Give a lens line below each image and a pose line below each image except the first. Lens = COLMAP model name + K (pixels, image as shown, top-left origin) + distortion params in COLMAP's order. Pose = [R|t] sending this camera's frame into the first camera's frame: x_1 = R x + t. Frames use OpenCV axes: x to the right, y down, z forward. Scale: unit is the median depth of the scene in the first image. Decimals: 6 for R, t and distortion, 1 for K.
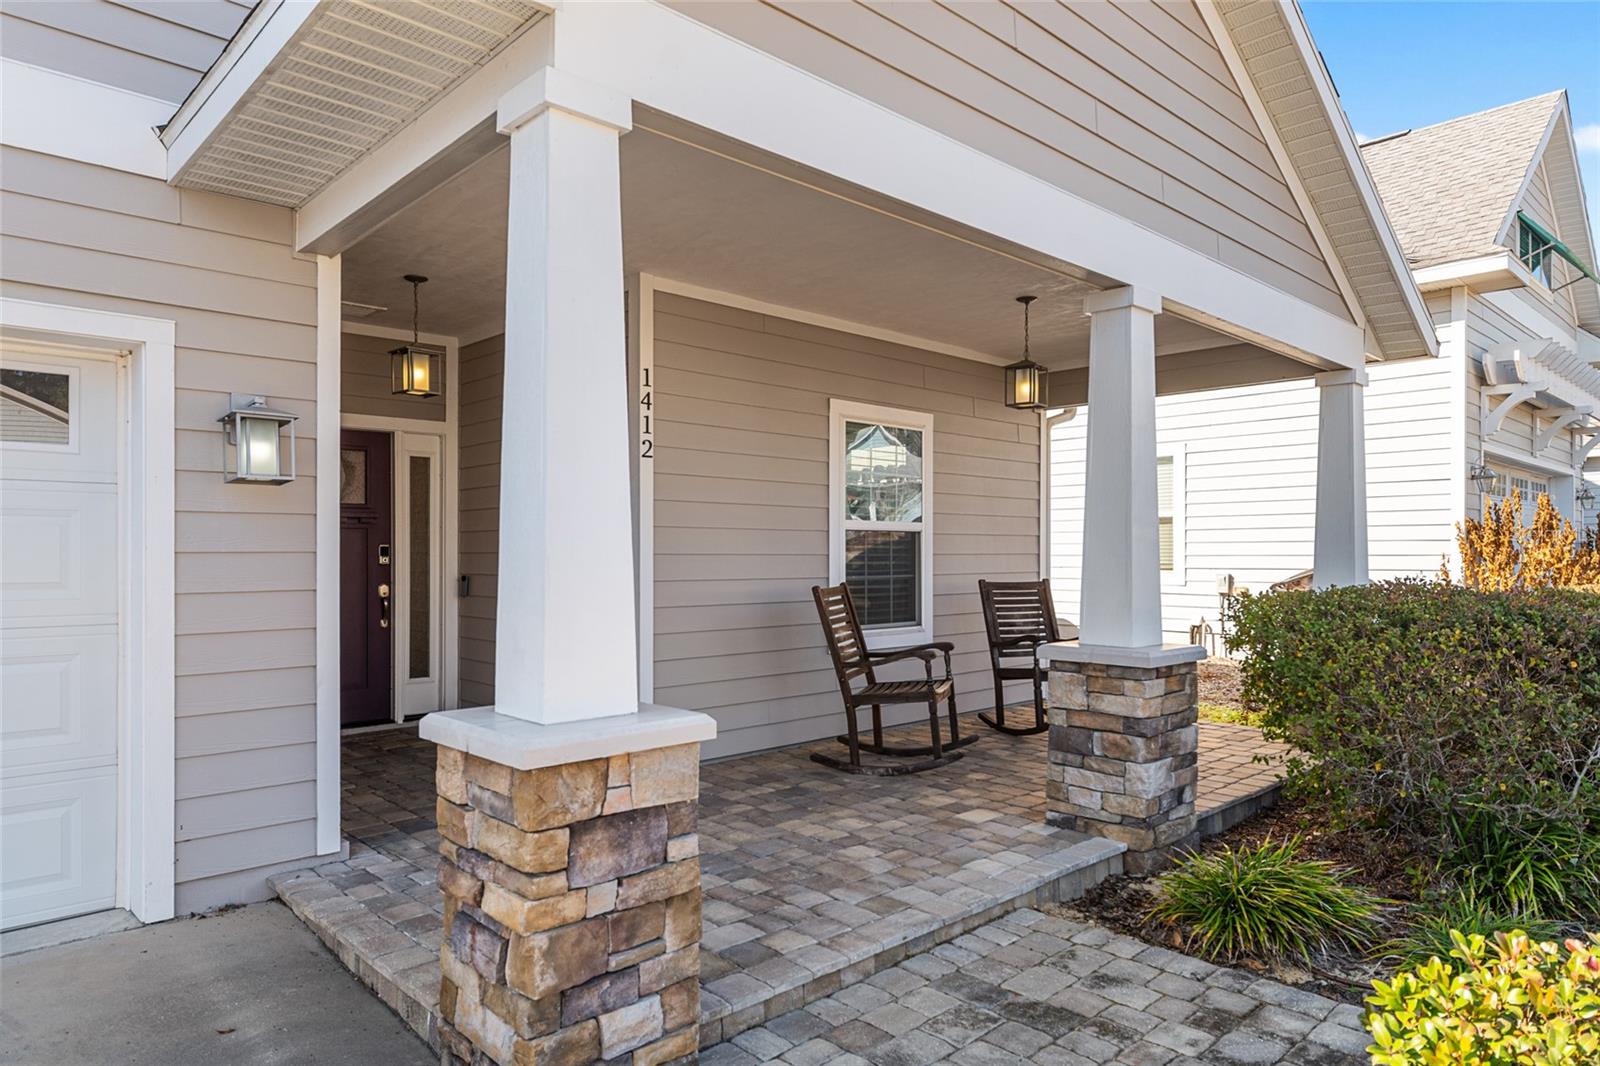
lens RADIAL K [[1002.2, 0, 797.8], [0, 1002.2, 554.8], [0, 0, 1]] dist [-0.001803, -0.000219]
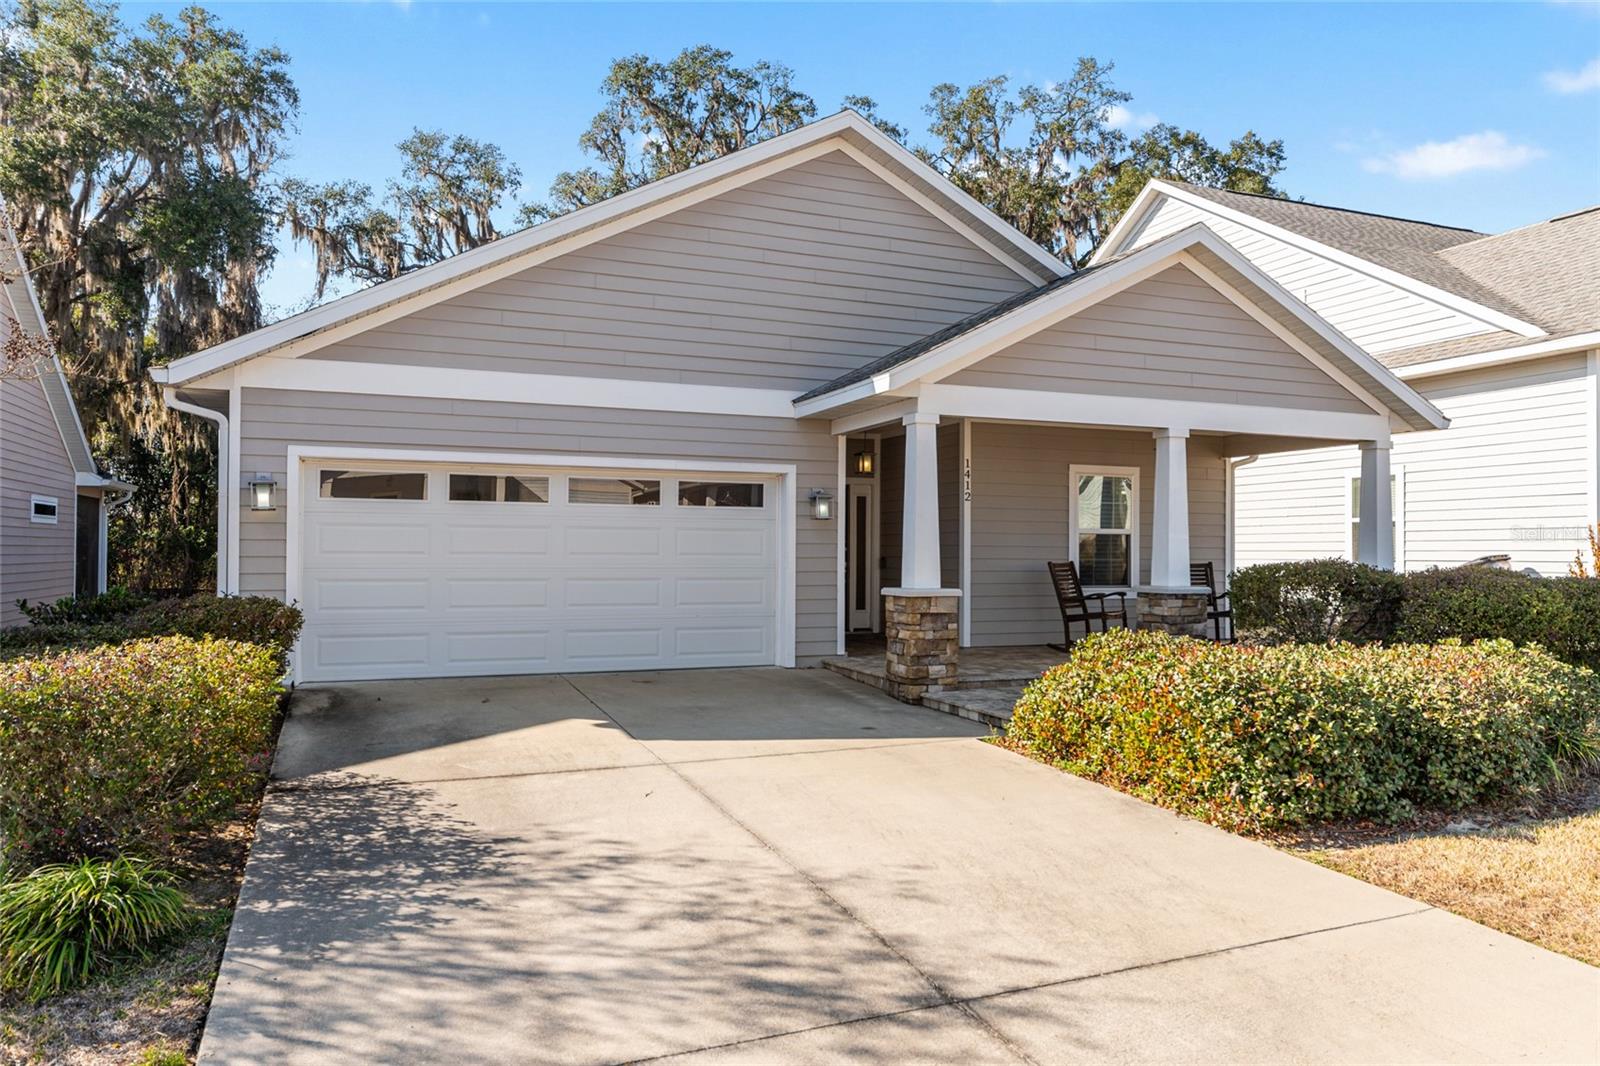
lens RADIAL K [[1071.3, 0, 800.0], [0, 1071.3, 533.0], [0, 0, 1]] dist [0.003091, -0.001377]
pose [[0.929334, -0.001656, -0.369236, 0.482604], [-0.005692, 0.999807, -0.018809, 0.022935], [0.369195, 0.019581, 0.929146, -1.679289]]
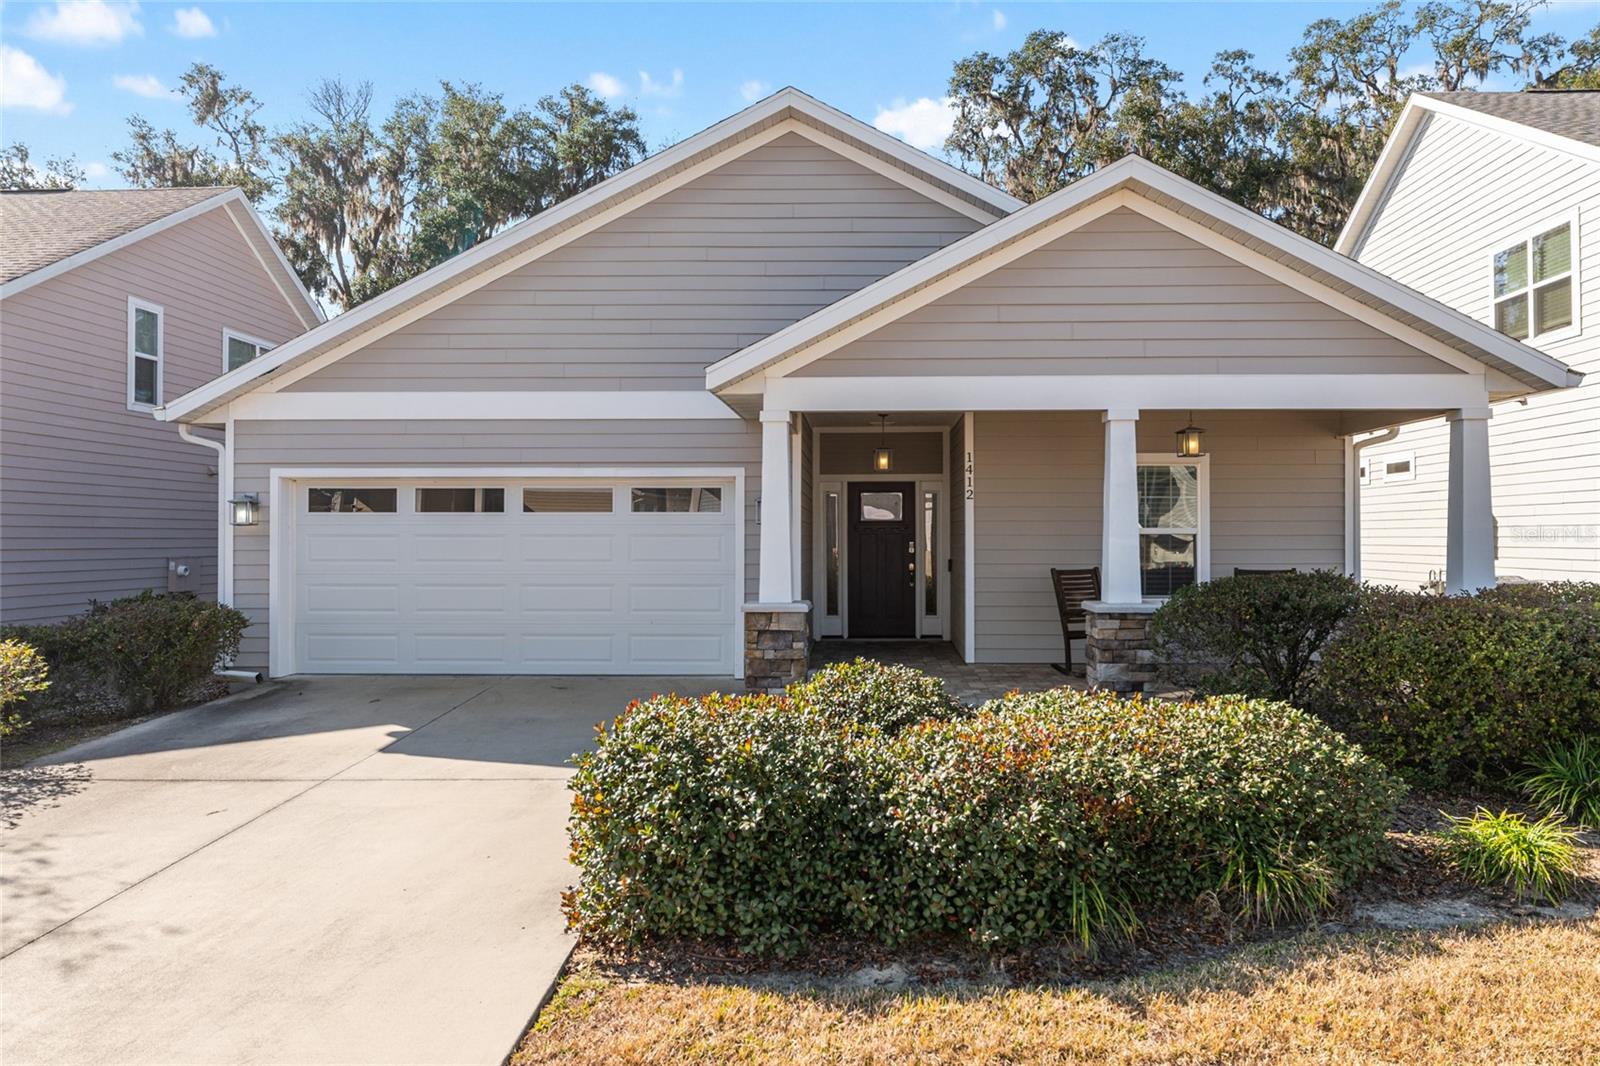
lens RADIAL K [[1034.1, 0, 843.6], [0, 1034.1, 524.5], [0, 0, 1]] dist [0.004246, -0.003259]
pose [[0.711311, -0.008570, -0.702825, 1.422795], [-0.000115, 0.999924, -0.012310, -0.032238], [0.702877, 0.008837, 0.711256, -0.768730]]
